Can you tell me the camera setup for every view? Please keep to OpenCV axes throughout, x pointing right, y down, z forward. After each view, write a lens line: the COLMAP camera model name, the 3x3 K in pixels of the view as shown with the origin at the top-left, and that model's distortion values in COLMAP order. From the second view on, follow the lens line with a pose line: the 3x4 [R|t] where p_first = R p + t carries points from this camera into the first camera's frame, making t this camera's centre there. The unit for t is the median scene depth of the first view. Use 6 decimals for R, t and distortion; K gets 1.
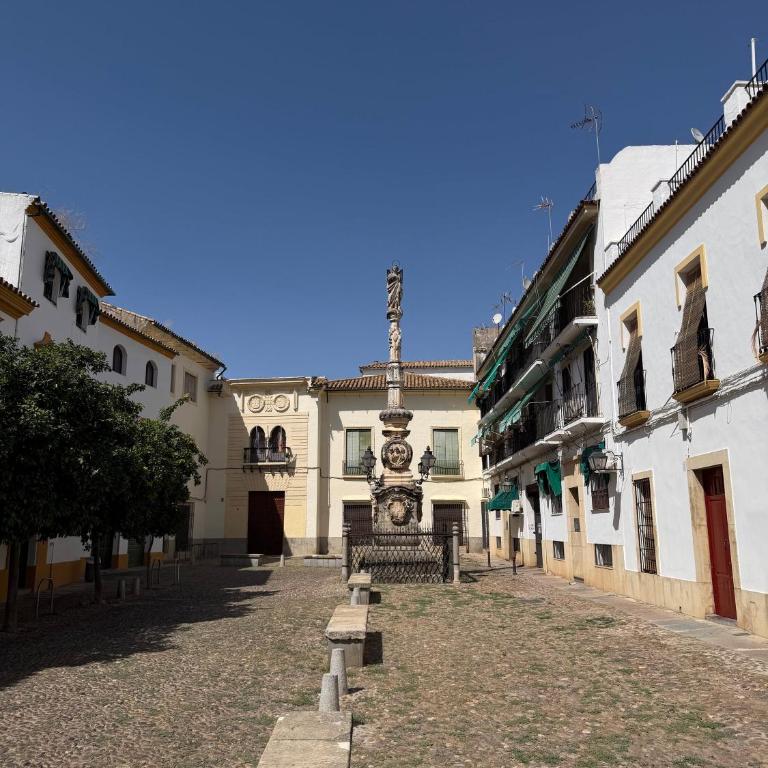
lens RADIAL K [[757.7, 0, 384.0], [0, 757.7, 384.0], [0, 0, 1]] dist [0.095984, -0.007579]
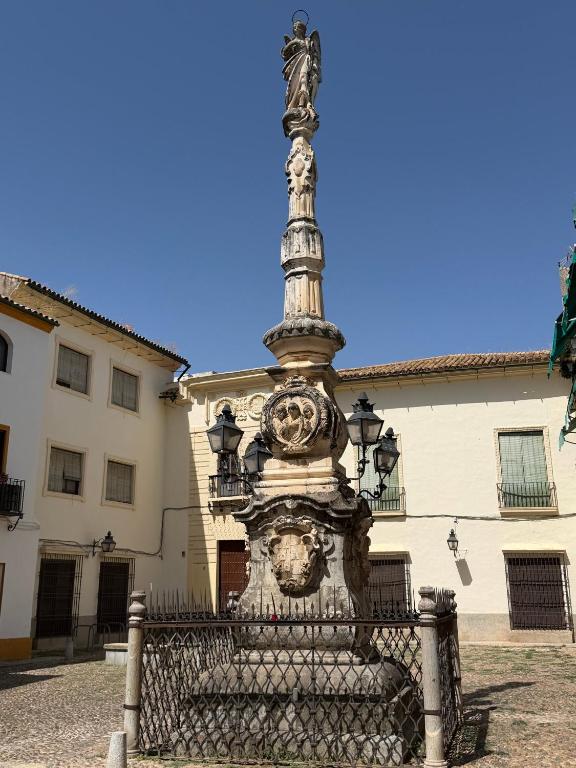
lens RADIAL K [[757.0, 0, 287.4], [0, 757.0, 397.4], [0, 0, 1]] dist [0.073263, -0.014662]
pose [[0.954978, -0.074241, -0.287239, 0.130614], [0.055296, 0.995759, -0.073525, 0.108645], [0.291479, 0.054331, 0.955033, 0.595671]]
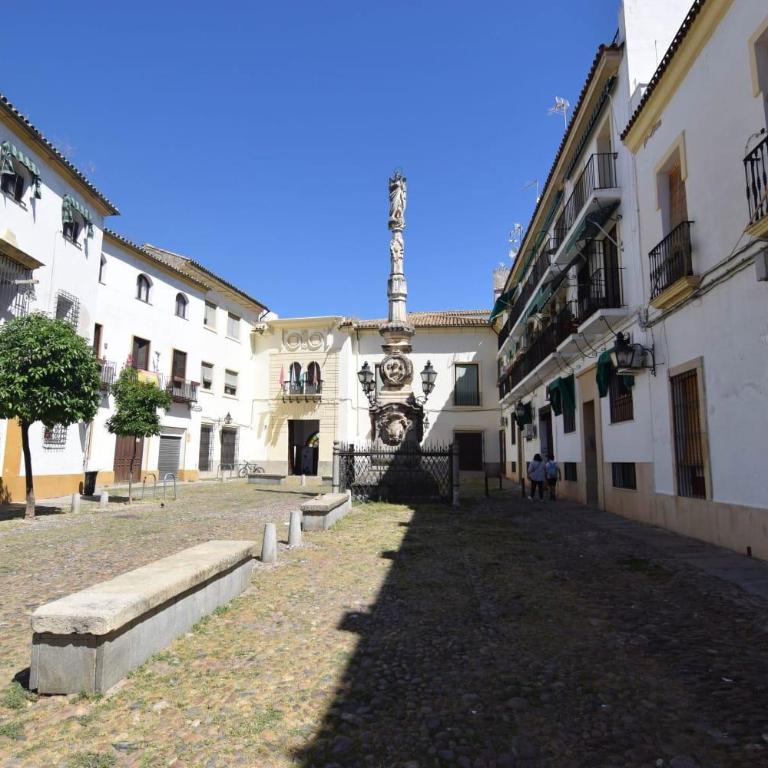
lens RADIAL K [[573.1, 0, 384.0], [0, 573.1, 384.0], [0, 0, 1]] dist [-0.006888, -0.002335]
pose [[0.995144, -0.001572, -0.098416, 0.070838], [0.006828, 0.998566, 0.053093, 0.071248], [0.098192, -0.053507, 0.993728, 0.291361]]
